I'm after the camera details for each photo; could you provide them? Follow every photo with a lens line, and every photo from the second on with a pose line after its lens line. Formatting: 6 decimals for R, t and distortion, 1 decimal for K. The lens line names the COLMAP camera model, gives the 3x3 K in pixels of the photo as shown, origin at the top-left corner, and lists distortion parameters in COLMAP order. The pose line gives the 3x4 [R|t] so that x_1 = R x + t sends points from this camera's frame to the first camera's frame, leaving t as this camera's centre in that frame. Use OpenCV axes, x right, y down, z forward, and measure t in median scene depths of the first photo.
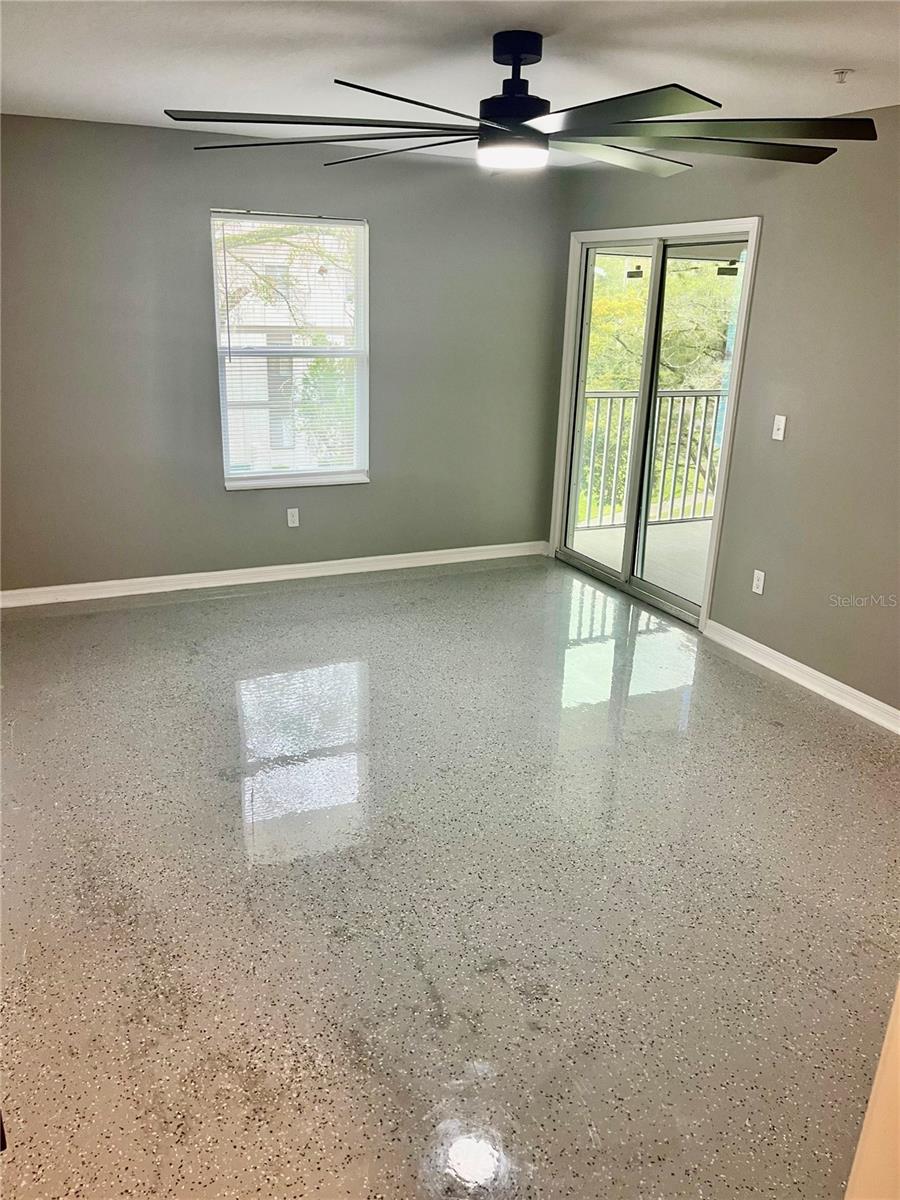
lens RADIAL K [[908.5, 0, 471.8], [0, 908.5, 597.9], [0, 0, 1]] dist [0.031548, -0.042345]
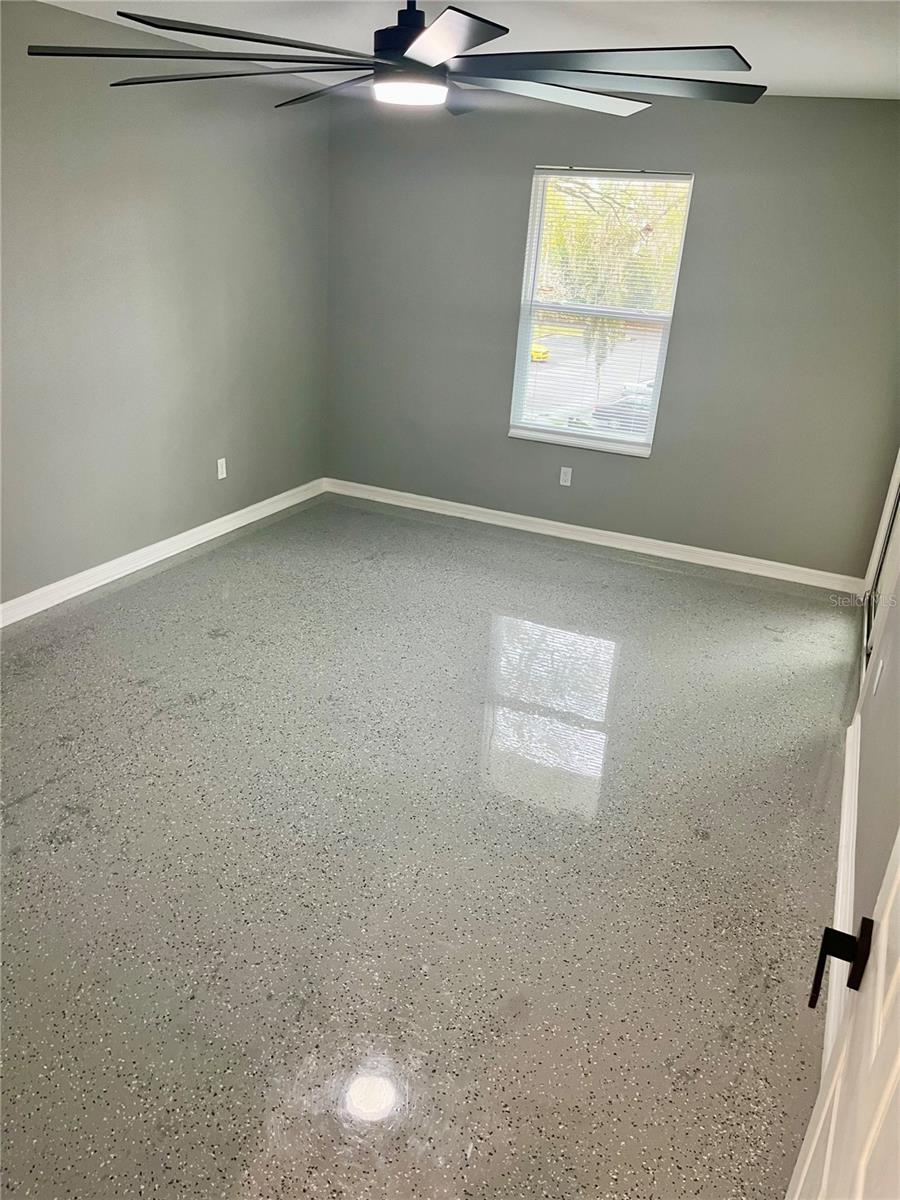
lens RADIAL K [[908.5, 0, 437.7], [0, 908.5, 594.4], [0, 0, 1]] dist [0.031548, -0.042345]
pose [[0.657251, 0.295883, -0.693162, 0.474879], [-0.283952, 0.949157, 0.135916, -0.064633], [0.698135, 0.107494, 0.707851, 0.215129]]
